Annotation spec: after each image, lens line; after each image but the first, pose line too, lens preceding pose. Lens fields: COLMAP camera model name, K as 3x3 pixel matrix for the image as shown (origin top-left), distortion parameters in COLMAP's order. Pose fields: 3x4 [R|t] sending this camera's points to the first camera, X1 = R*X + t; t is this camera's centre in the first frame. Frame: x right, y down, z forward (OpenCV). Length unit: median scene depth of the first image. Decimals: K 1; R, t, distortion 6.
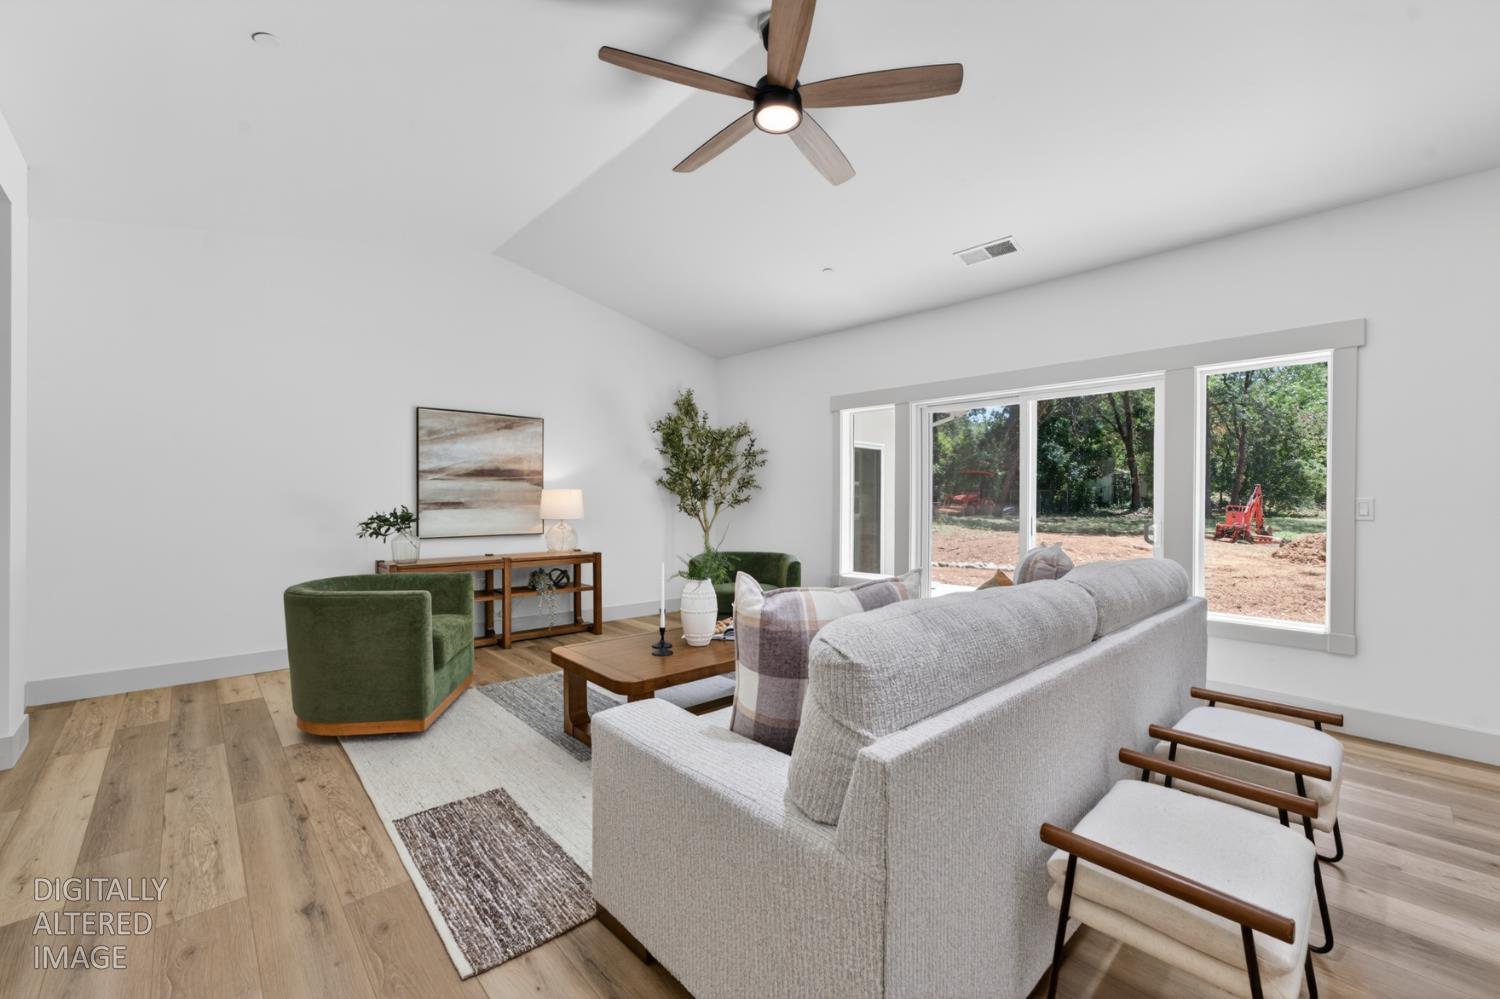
lens RADIAL K [[599.8, 0, 753.5], [0, 599.8, 499.3], [0, 0, 1]] dist [0.004342, 0.000245]
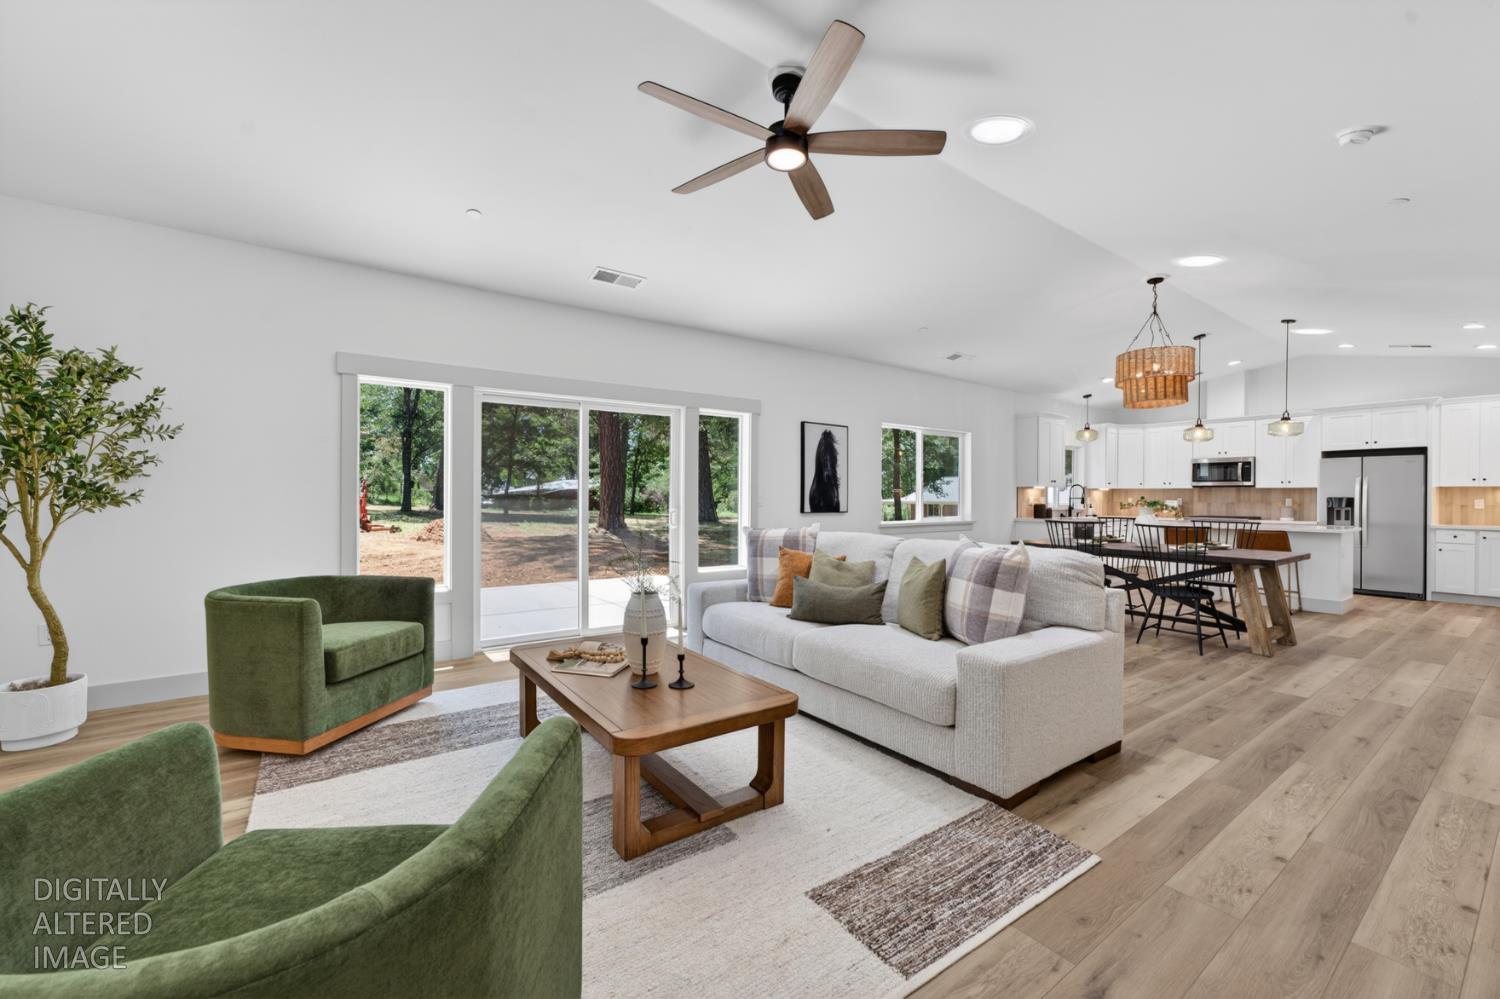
lens RADIAL K [[599.8, 0, 753.9], [0, 599.8, 498.0], [0, 0, 1]] dist [0.004342, 0.000245]
pose [[0.122513, -0.009051, 0.992426, -1.302076], [0.003504, 0.999956, 0.008687, -0.008846], [-0.992461, 0.002413, 0.122539, 1.102980]]
